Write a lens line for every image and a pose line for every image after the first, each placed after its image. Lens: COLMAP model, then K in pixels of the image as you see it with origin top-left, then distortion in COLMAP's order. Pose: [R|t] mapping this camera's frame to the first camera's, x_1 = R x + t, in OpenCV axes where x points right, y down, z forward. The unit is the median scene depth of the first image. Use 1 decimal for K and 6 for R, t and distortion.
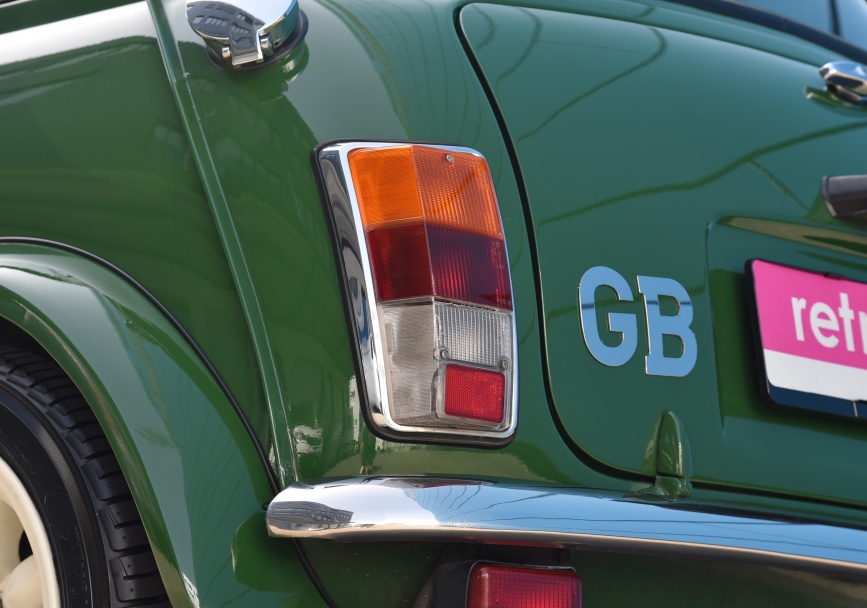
lens RADIAL K [[3284.3, 0, 433.5], [0, 3284.3, 304.0], [0, 0, 1]] dist [1.268506, 1.180702]
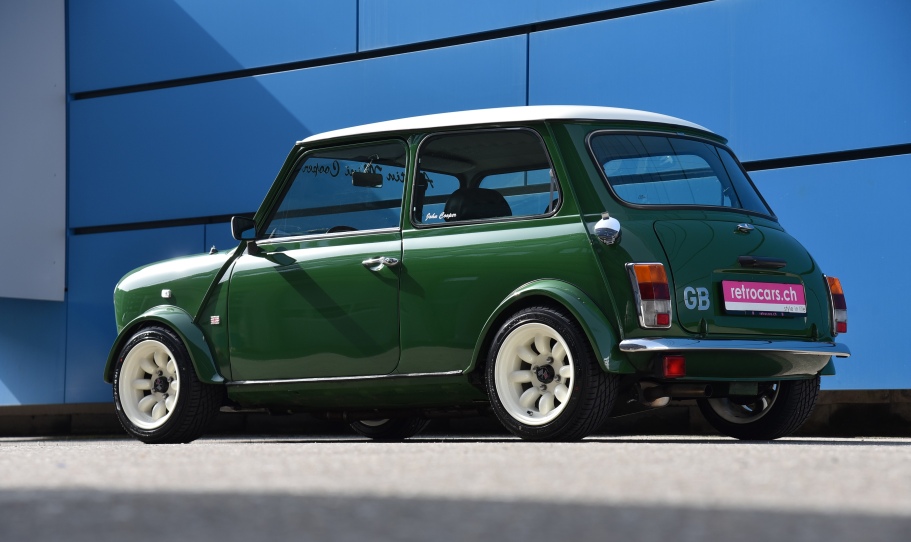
lens RADIAL K [[2303.4, 0, 455.2], [0, 2303.4, 313.4], [0, 0, 1]] dist [0.666810, 0.182199]
pose [[0.999938, -0.011135, -0.000740, -0.267065], [0.011135, 0.991120, 0.132503, -0.401199], [-0.000742, -0.132503, 0.991182, -2.145920]]
